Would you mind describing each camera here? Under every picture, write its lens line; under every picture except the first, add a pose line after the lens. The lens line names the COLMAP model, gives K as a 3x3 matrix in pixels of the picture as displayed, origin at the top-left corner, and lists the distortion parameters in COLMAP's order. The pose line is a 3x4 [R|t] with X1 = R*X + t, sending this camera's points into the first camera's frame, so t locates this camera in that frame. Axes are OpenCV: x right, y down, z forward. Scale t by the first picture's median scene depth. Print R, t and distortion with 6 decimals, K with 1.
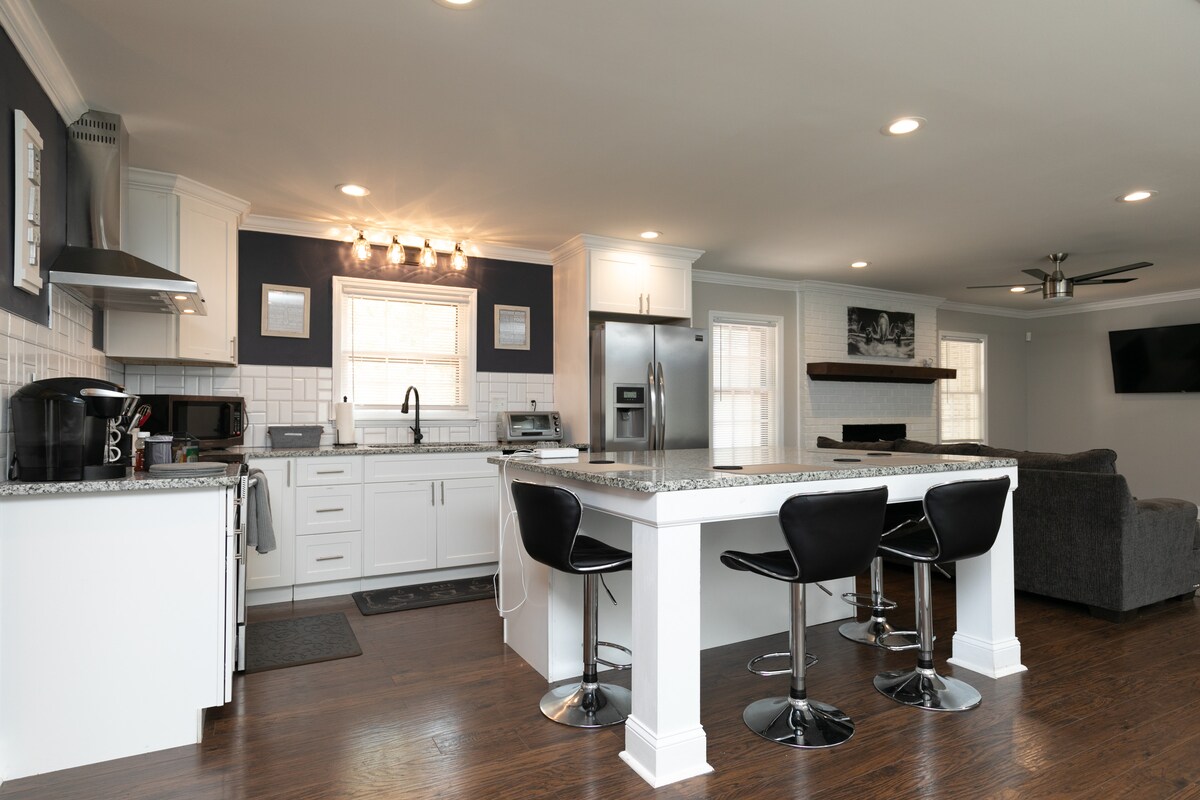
lens RADIAL K [[658.0, 0, 600.0], [0, 658.0, 400.0], [0, 0, 1]] dist [0.001386, -0.000242]
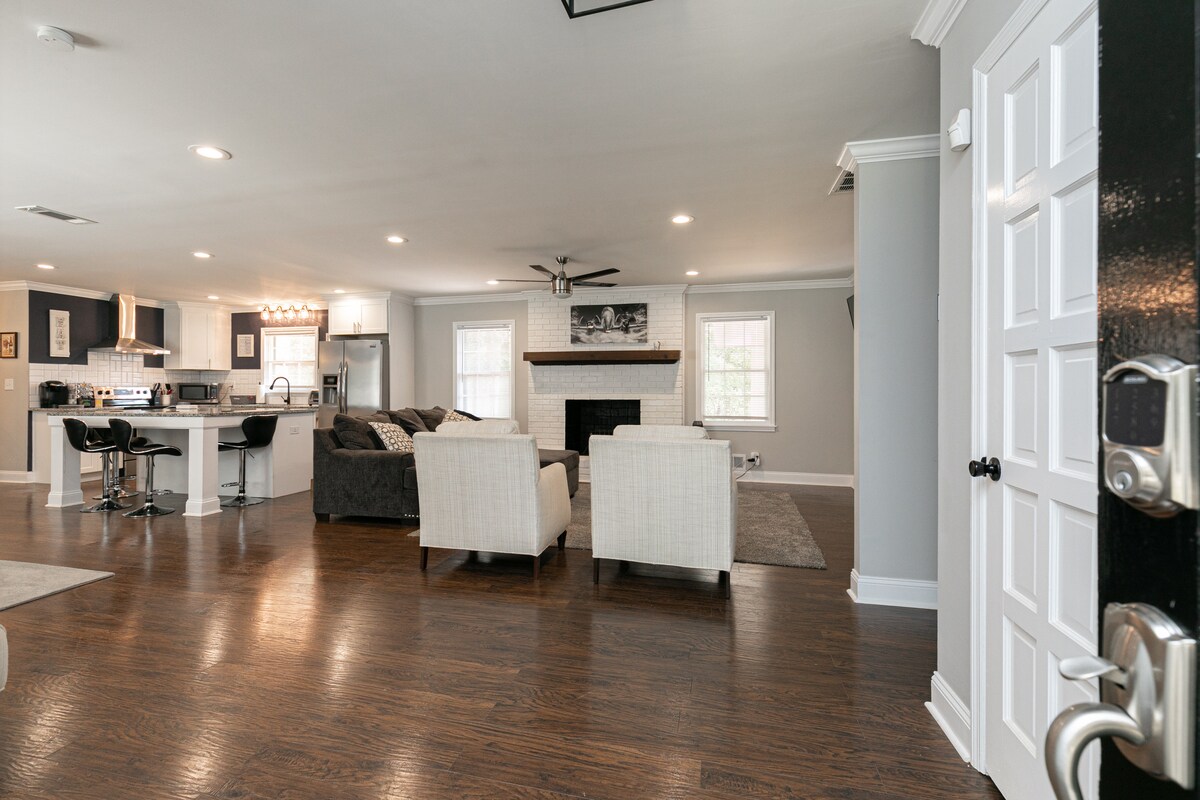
lens RADIAL K [[496.1, 0, 600.0], [0, 496.1, 400.0], [0, 0, 1]] dist [0.000172, 0.000041]
pose [[0.750346, 0.017039, -0.660825, 1.037293], [0.011343, 0.999189, 0.038643, 0.001796], [0.660947, -0.036491, 0.749544, 0.319787]]
